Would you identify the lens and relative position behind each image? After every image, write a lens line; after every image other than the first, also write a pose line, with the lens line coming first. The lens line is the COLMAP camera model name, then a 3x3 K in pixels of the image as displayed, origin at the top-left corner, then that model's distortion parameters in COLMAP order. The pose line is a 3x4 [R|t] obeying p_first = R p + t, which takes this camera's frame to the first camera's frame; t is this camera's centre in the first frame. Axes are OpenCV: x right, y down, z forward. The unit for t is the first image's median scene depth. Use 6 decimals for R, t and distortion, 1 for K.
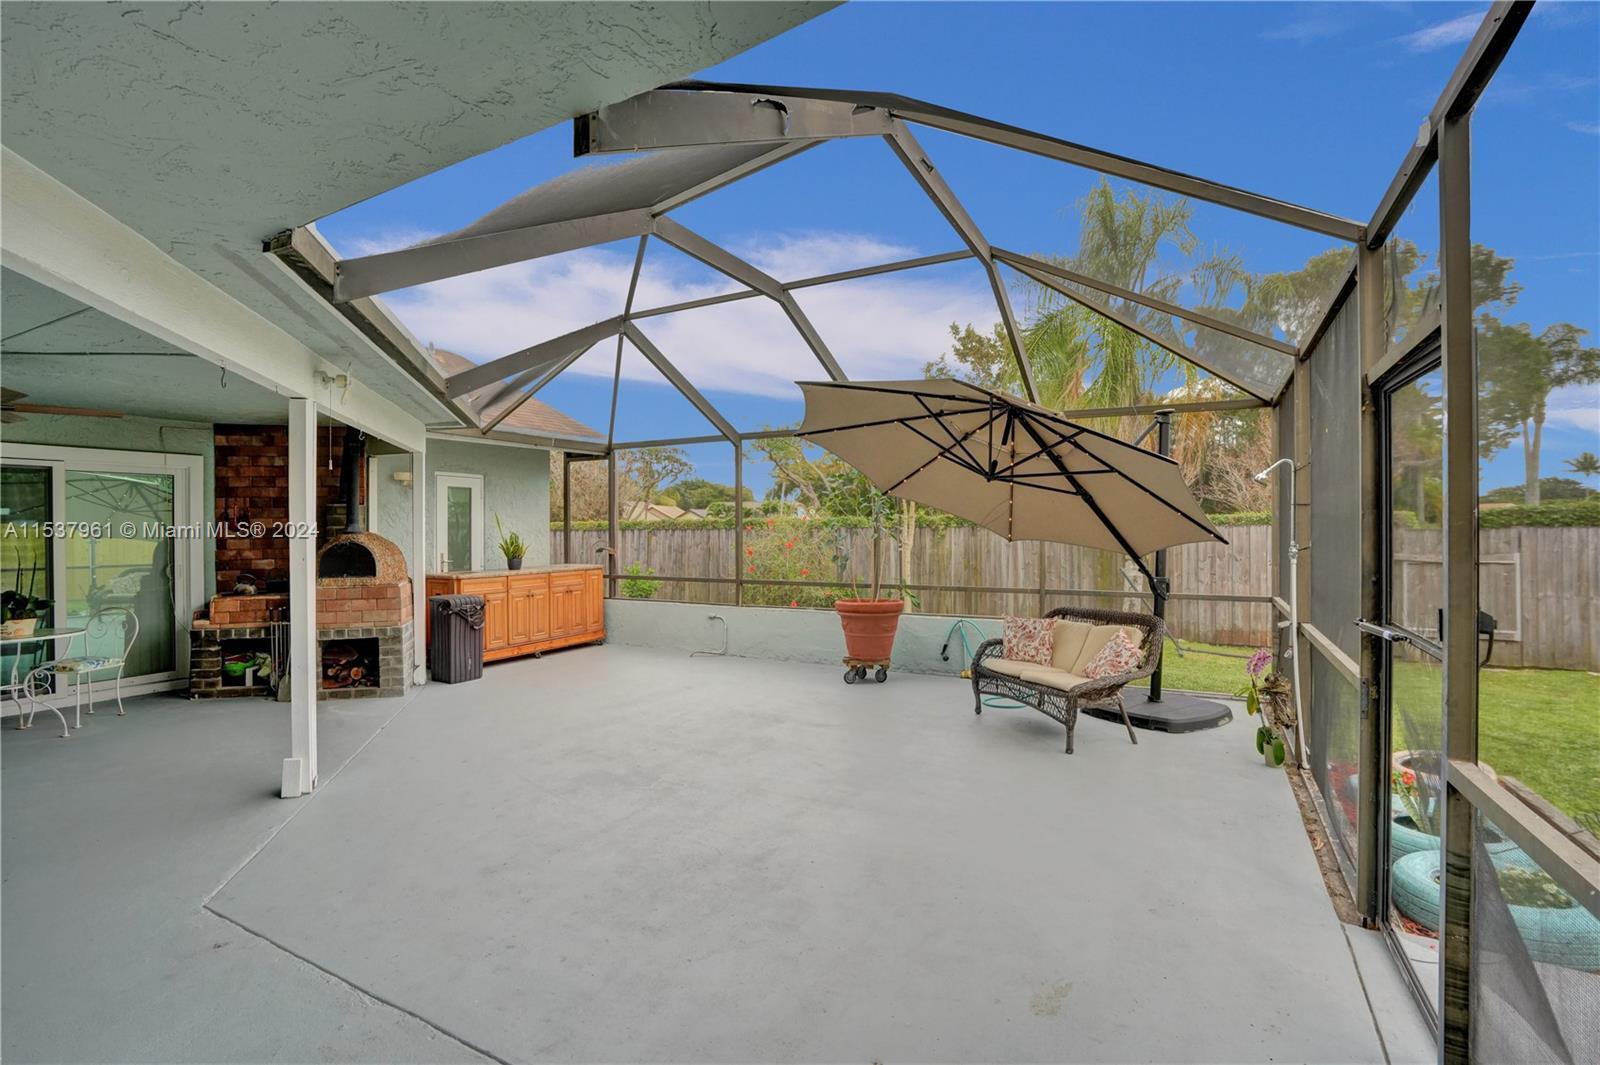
lens RADIAL K [[746.4, 0, 804.1], [0, 746.4, 529.9], [0, 0, 1]] dist [-0.071717, 0.031568]
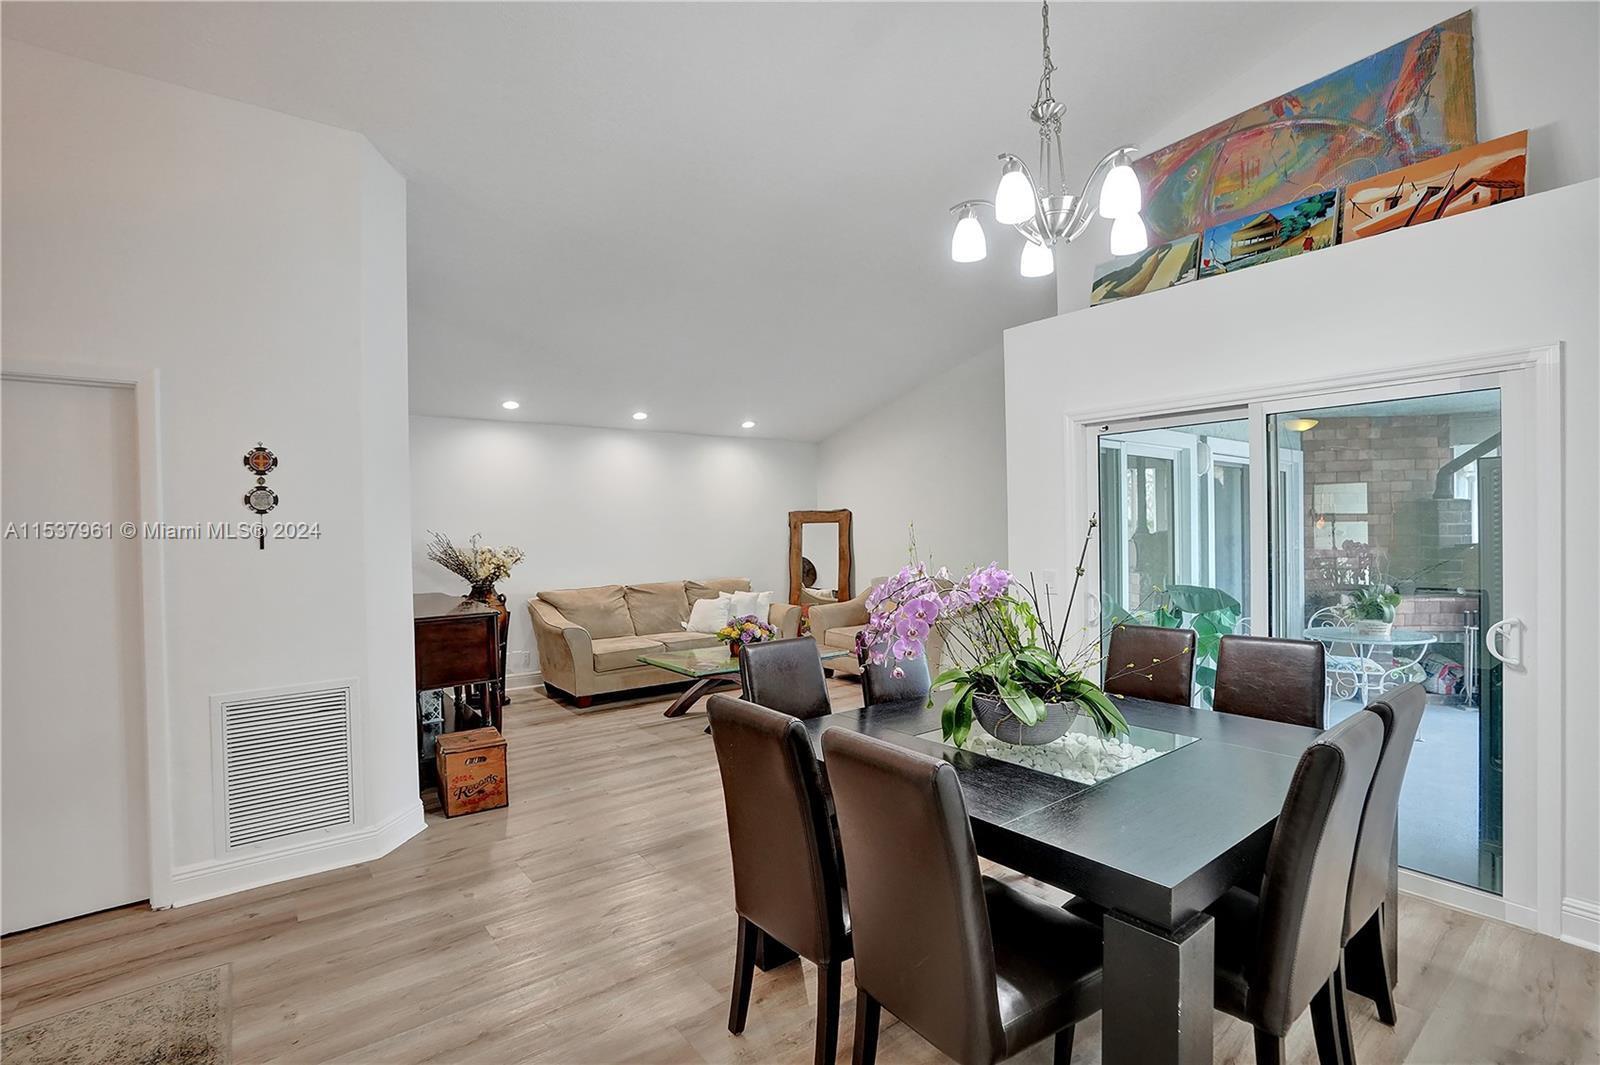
lens RADIAL K [[741.9, 0, 808.2], [0, 741.9, 535.6], [0, 0, 1]] dist [-0.069845, 0.028367]
pose [[0.919016, -0.002914, -0.394209, -1.103470], [0.005852, 0.999963, 0.006250, 0.000959], [0.394177, -0.008050, 0.918999, -0.160313]]
